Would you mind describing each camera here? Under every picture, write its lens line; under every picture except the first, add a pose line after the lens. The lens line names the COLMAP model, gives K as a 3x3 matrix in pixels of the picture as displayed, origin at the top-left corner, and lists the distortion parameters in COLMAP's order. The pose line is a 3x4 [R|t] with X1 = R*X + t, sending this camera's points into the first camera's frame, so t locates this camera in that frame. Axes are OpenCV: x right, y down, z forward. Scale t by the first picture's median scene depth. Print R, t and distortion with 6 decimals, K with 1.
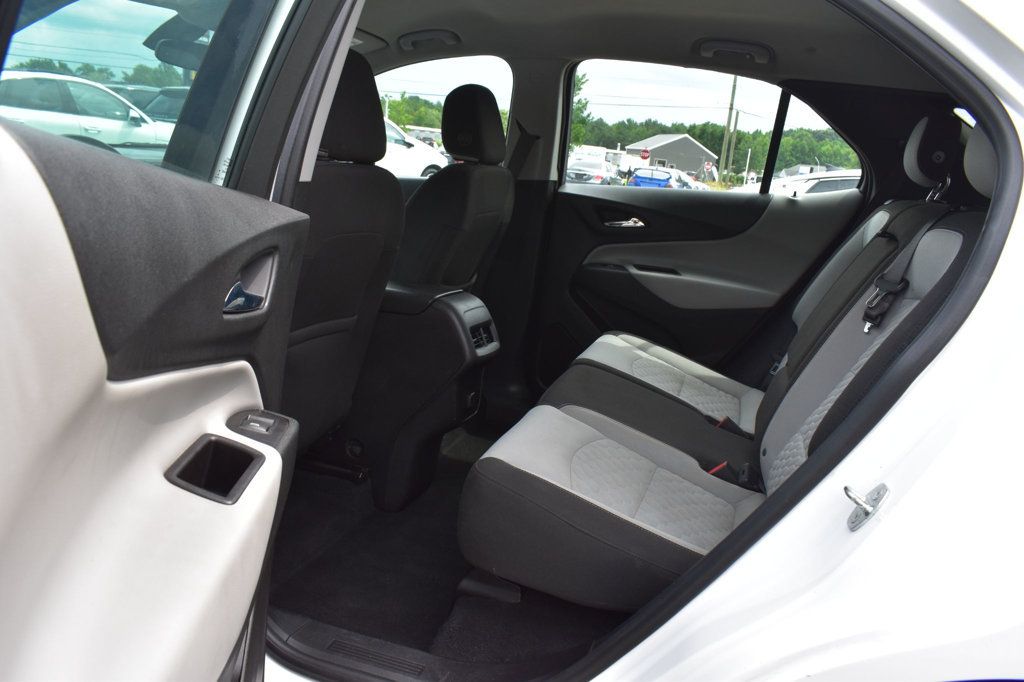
lens RADIAL K [[795.2, 0, 509.4], [0, 795.2, 340.1], [0, 0, 1]] dist [-0.106889, 0.029504]
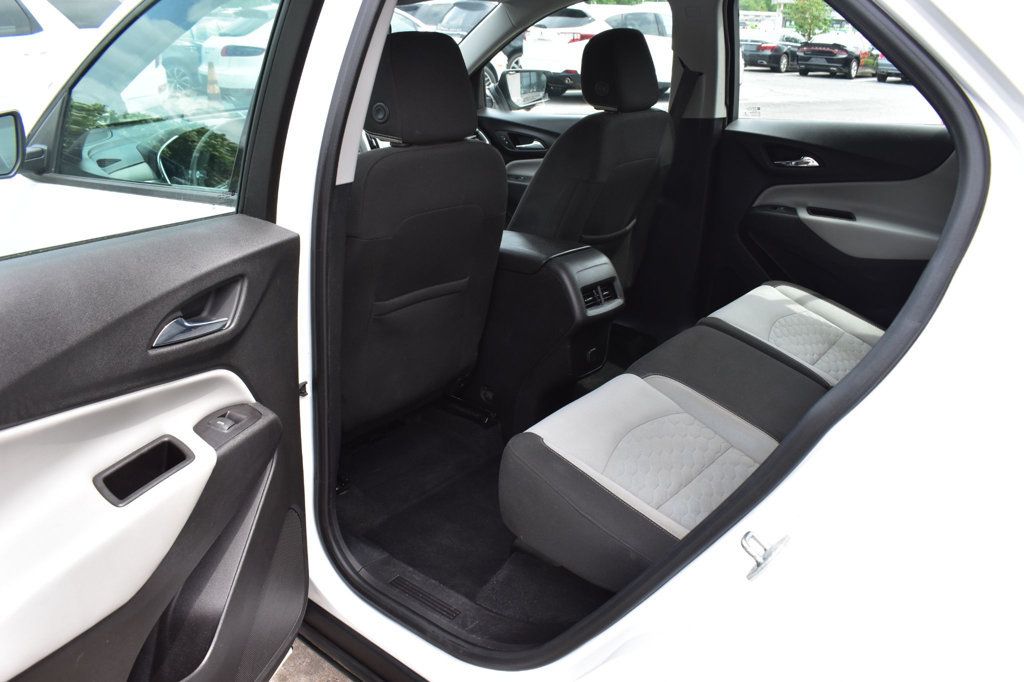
lens RADIAL K [[795.2, 0, 504.5], [0, 795.2, 344.1], [0, 0, 1]] dist [-0.106889, 0.029504]
pose [[0.925750, 0.049943, -0.374823, 0.209387], [0.000701, 0.991011, 0.133776, -0.069112], [0.378135, -0.124106, 0.917394, 0.017345]]
